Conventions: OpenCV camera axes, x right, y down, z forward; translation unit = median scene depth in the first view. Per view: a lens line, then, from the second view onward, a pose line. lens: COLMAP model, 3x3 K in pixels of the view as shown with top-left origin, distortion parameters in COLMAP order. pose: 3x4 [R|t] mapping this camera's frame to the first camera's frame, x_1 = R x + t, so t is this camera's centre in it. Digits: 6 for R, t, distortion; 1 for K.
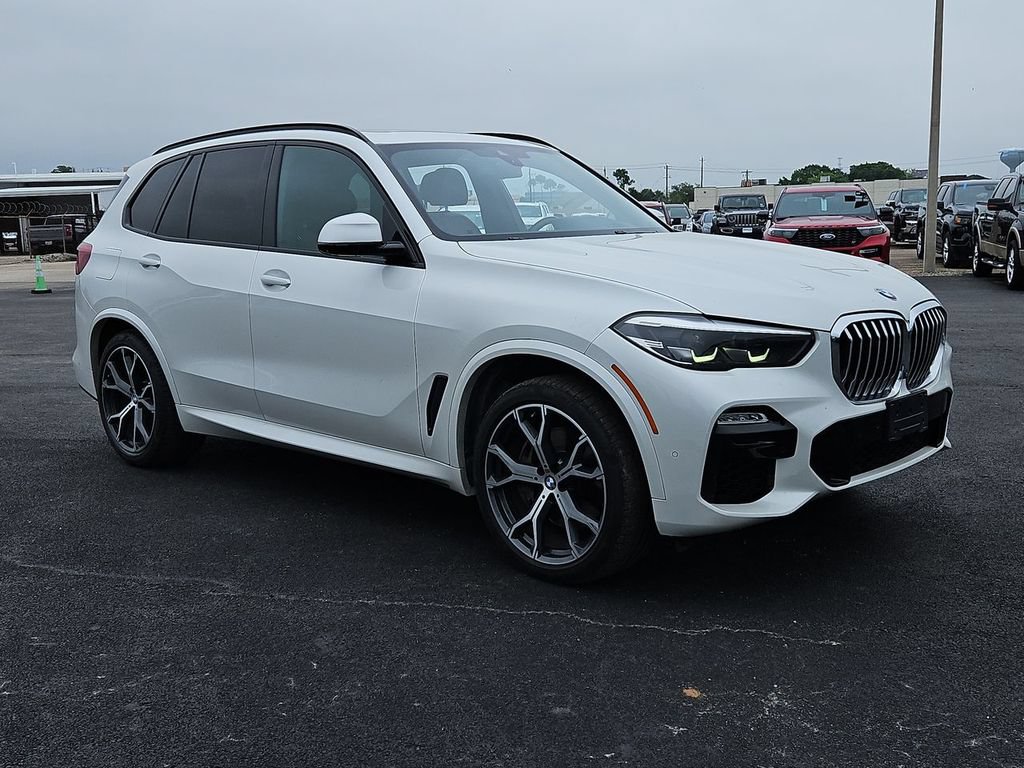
lens RADIAL K [[1093.6, 0, 512.0], [0, 1093.6, 370.4], [0, 0, 1]] dist [0.074800, -0.014703]
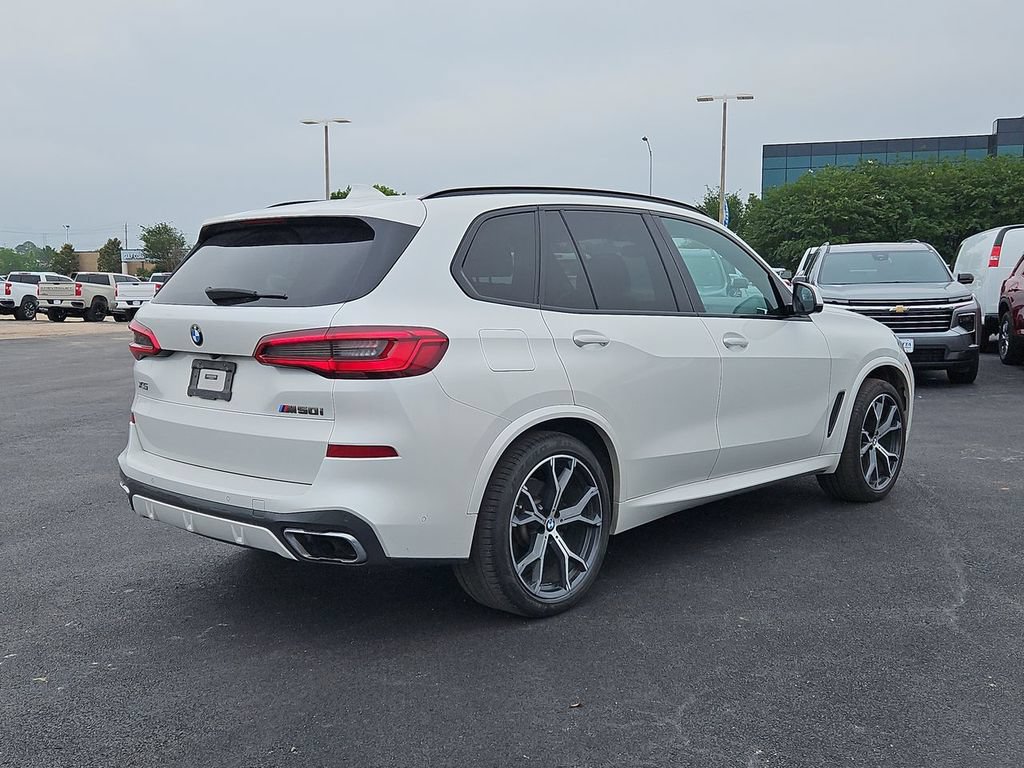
lens RADIAL K [[1090.5, 0, 507.3], [0, 1090.5, 384.9], [0, 0, 1]] dist [0.073743, -0.012598]
pose [[0.011855, -0.080450, 0.996688, -1.587236], [0.148858, 0.985793, 0.077800, -0.191077], [-0.988788, 0.147443, 0.023663, 1.457881]]
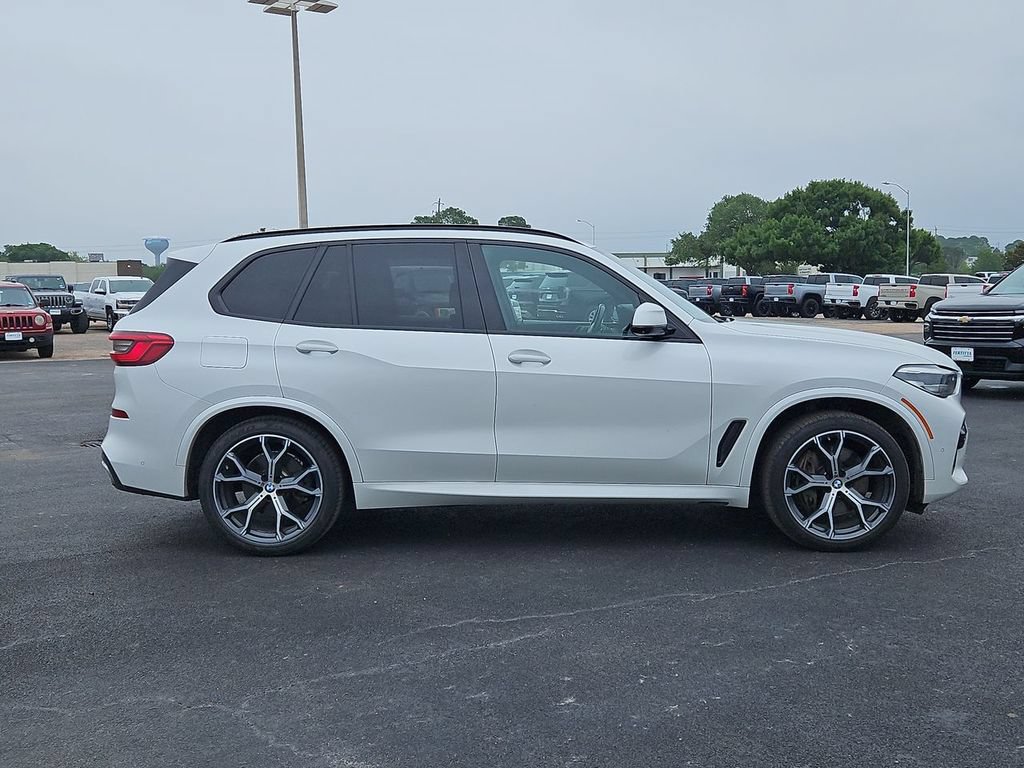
lens RADIAL K [[1093.6, 0, 512.0], [0, 1093.6, 370.4], [0, 0, 1]] dist [0.074800, -0.014703]
pose [[0.740324, -0.041144, 0.670989, -1.235516], [0.090121, 0.995190, -0.038410, -0.031166], [-0.666182, 0.088906, 0.740471, 0.174576]]
